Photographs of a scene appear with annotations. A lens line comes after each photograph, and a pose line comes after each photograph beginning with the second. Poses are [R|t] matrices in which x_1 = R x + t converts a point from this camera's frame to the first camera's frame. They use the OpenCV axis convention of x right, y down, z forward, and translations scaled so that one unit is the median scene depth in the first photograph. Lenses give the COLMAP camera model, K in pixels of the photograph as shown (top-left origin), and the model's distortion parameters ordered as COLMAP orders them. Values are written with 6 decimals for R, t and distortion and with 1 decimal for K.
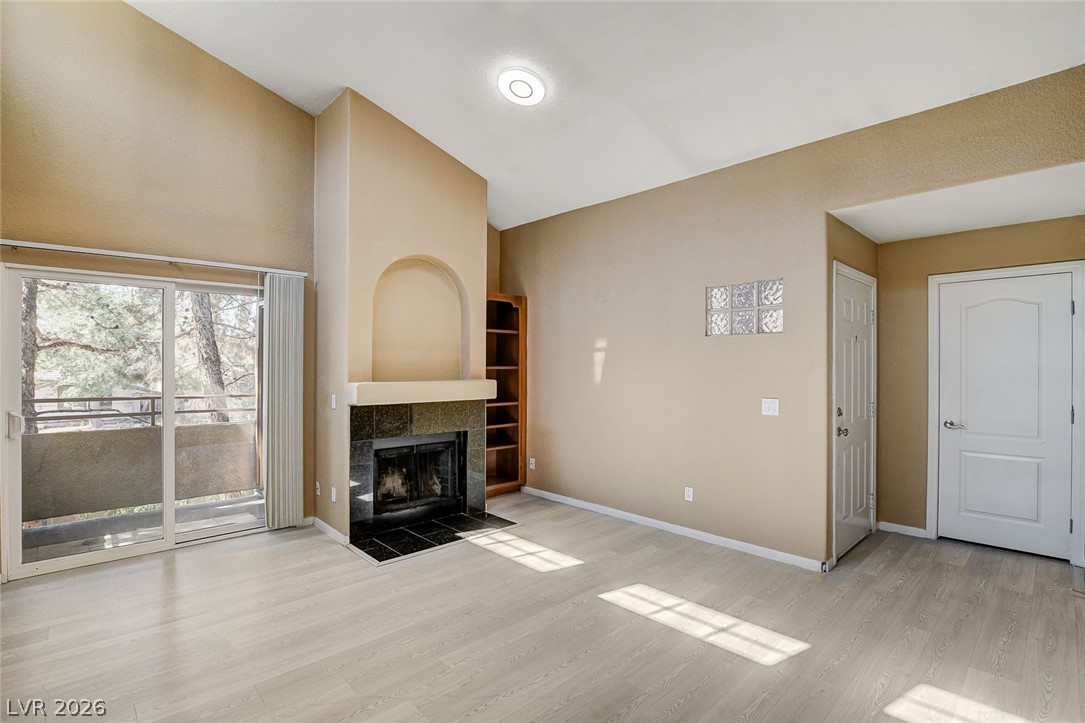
lens RADIAL K [[509.7, 0, 536.9], [0, 509.7, 365.4], [0, 0, 1]] dist [-0.021545, -0.000217]
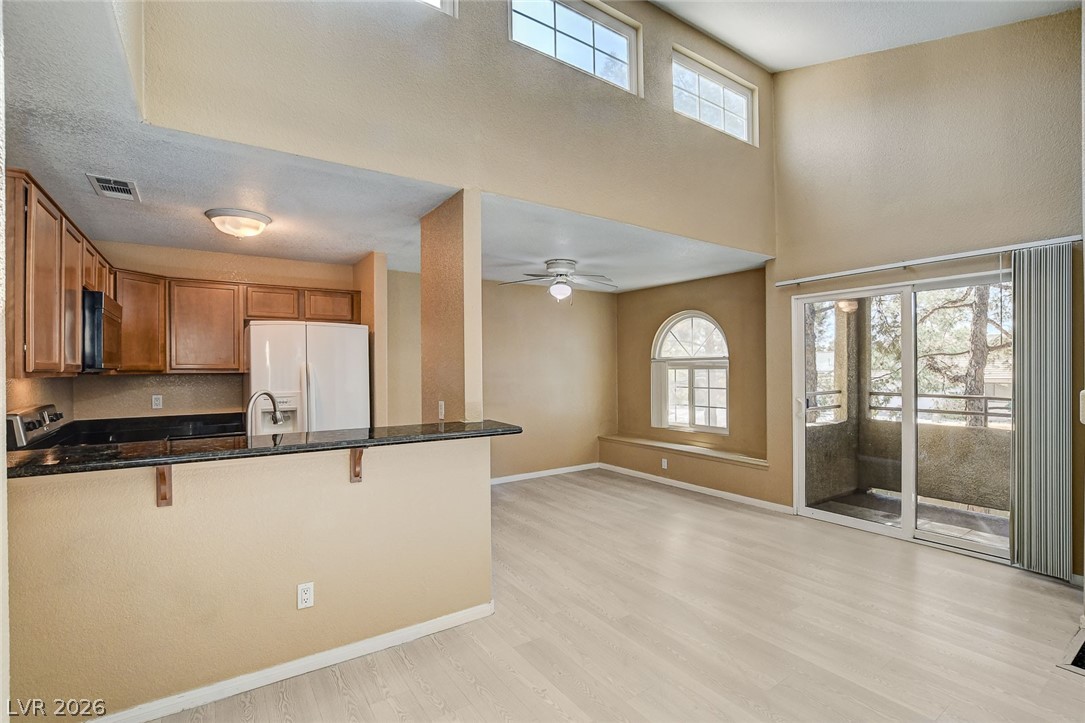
lens RADIAL K [[492.0, 0, 538.7], [0, 492.0, 370.4], [0, 0, 1]] dist [-0.025167, -0.000128]
pose [[-0.159576, 0.005747, -0.987169, 0.349479], [0.009828, 0.999943, 0.004232, -0.000910], [0.987137, -0.009027, -0.159624, 0.365954]]
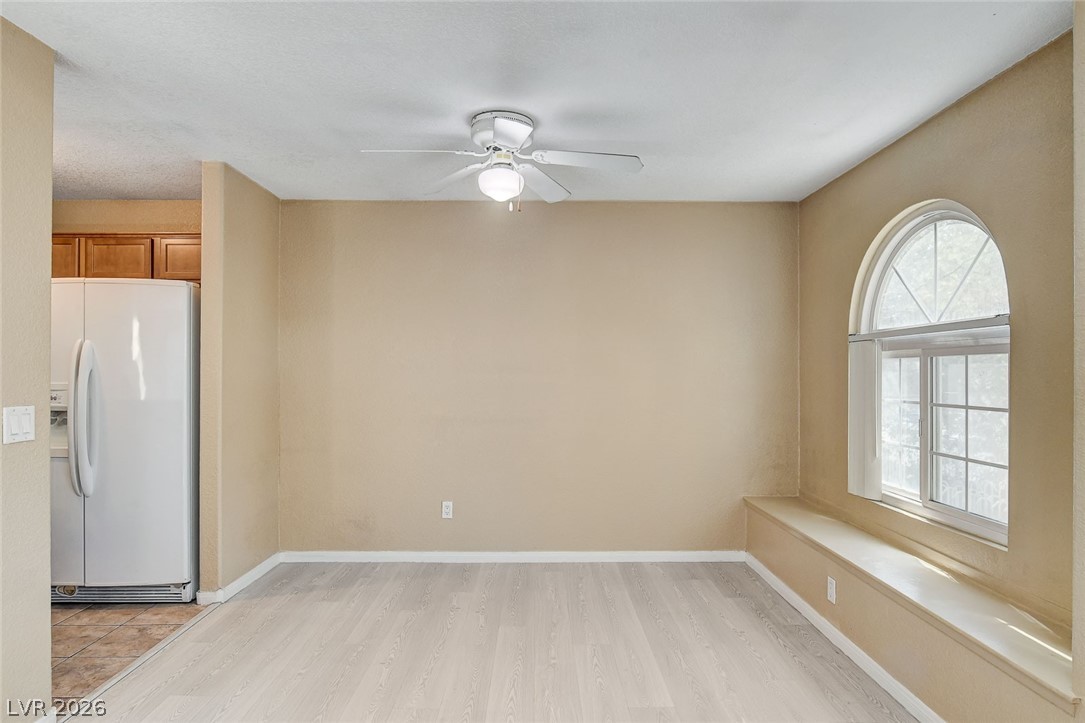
lens RADIAL K [[600.5, 0, 538.8], [0, 600.5, 372.9], [0, 0, 1]] dist [-0.016838, 0.000663]
pose [[-0.682084, -0.001898, -0.731271, -0.351738], [-0.001433, 0.999998, -0.001259, 0.026067], [0.731272, 0.000189, -0.682086, 0.715678]]
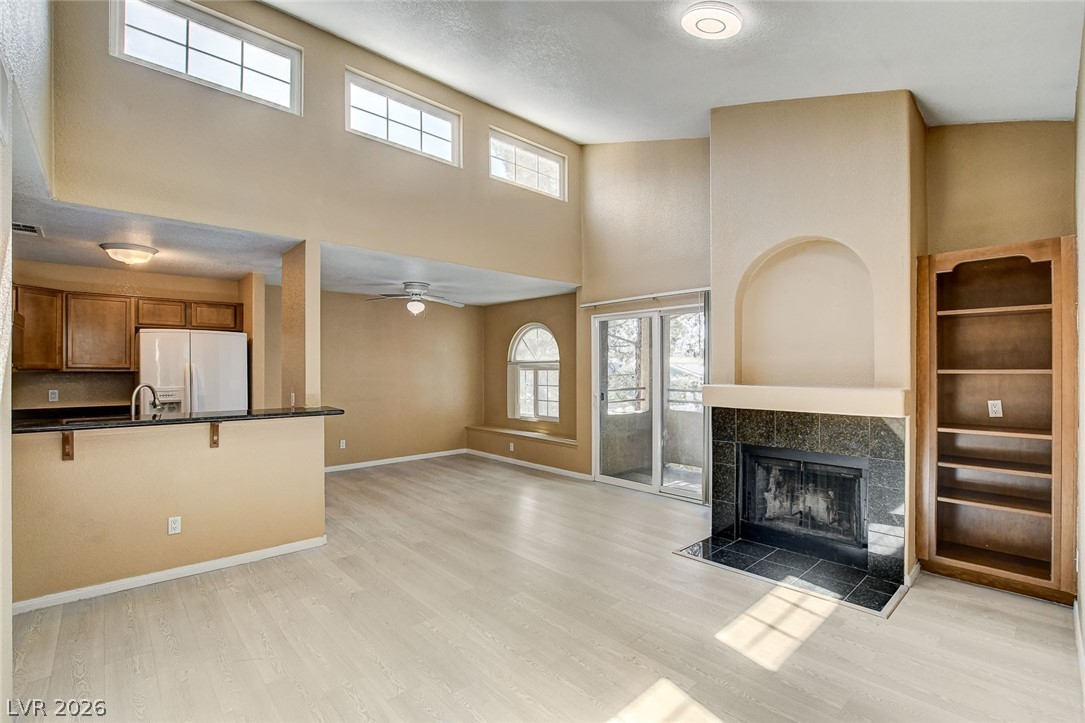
lens RADIAL K [[486.9, 0, 541.8], [0, 486.9, 369.7], [0, 0, 1]] dist [-0.023692, 0.001091]
pose [[-0.013074, 0.002355, -0.999912, 0.619808], [0.004106, 0.999989, 0.002302, -0.000488], [0.999906, -0.004075, -0.013084, 0.622544]]
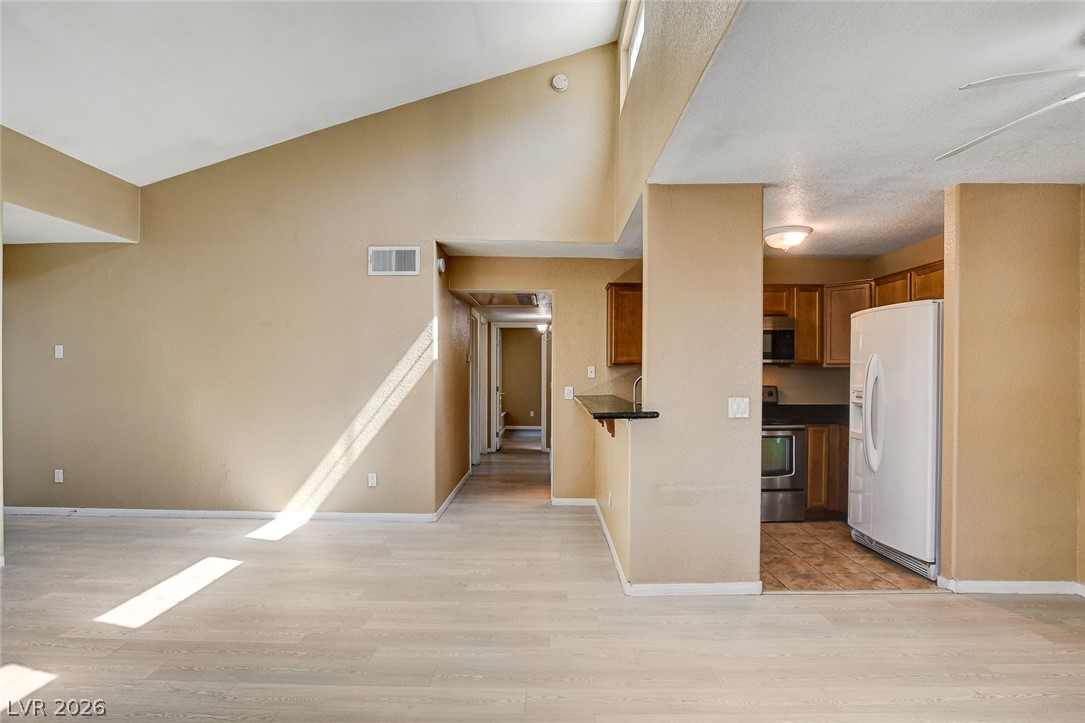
lens RADIAL K [[566.7, 0, 541.2], [0, 566.7, 375.6], [0, 0, 1]] dist [-0.026438, 0.002041]
pose [[-0.719145, -0.007272, 0.694822, -0.768160], [-0.006871, 0.999971, 0.003354, 0.021089], [-0.694826, -0.002362, -0.719174, 0.854863]]
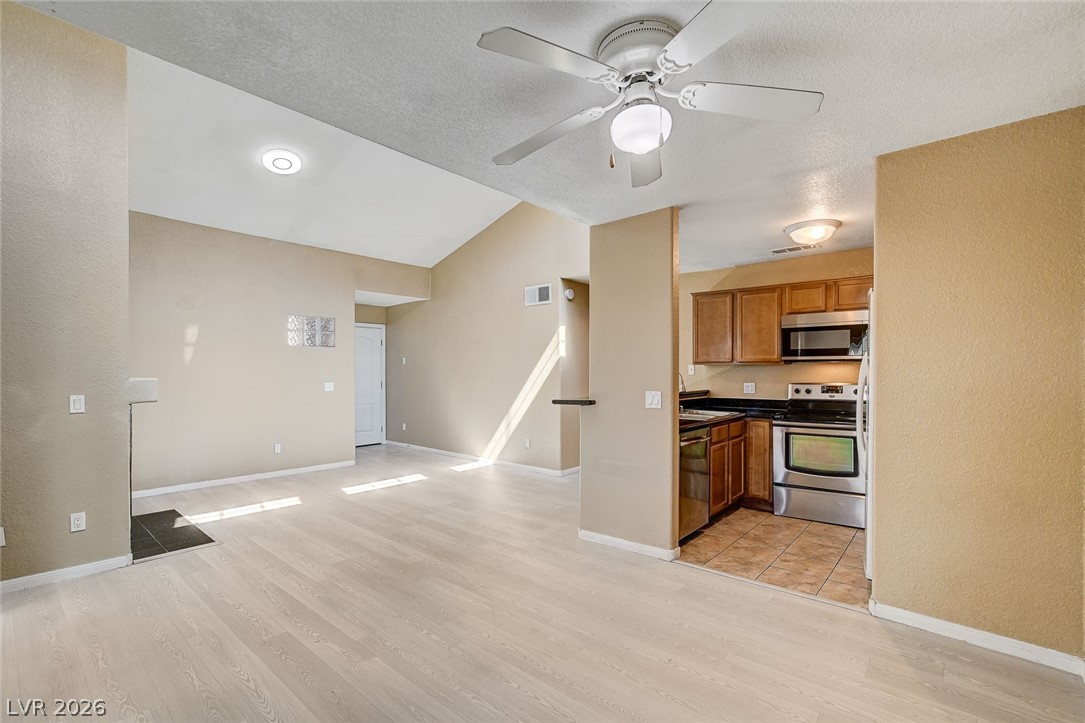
lens RADIAL K [[482.8, 0, 543.9], [0, 482.8, 373.1], [0, 0, 1]] dist [-0.009941, 0.000299]
pose [[-0.105921, -0.006450, 0.994354, -1.203257], [-0.002029, 0.999978, 0.006271, 0.017625], [-0.994373, -0.001353, -0.105932, 0.356697]]
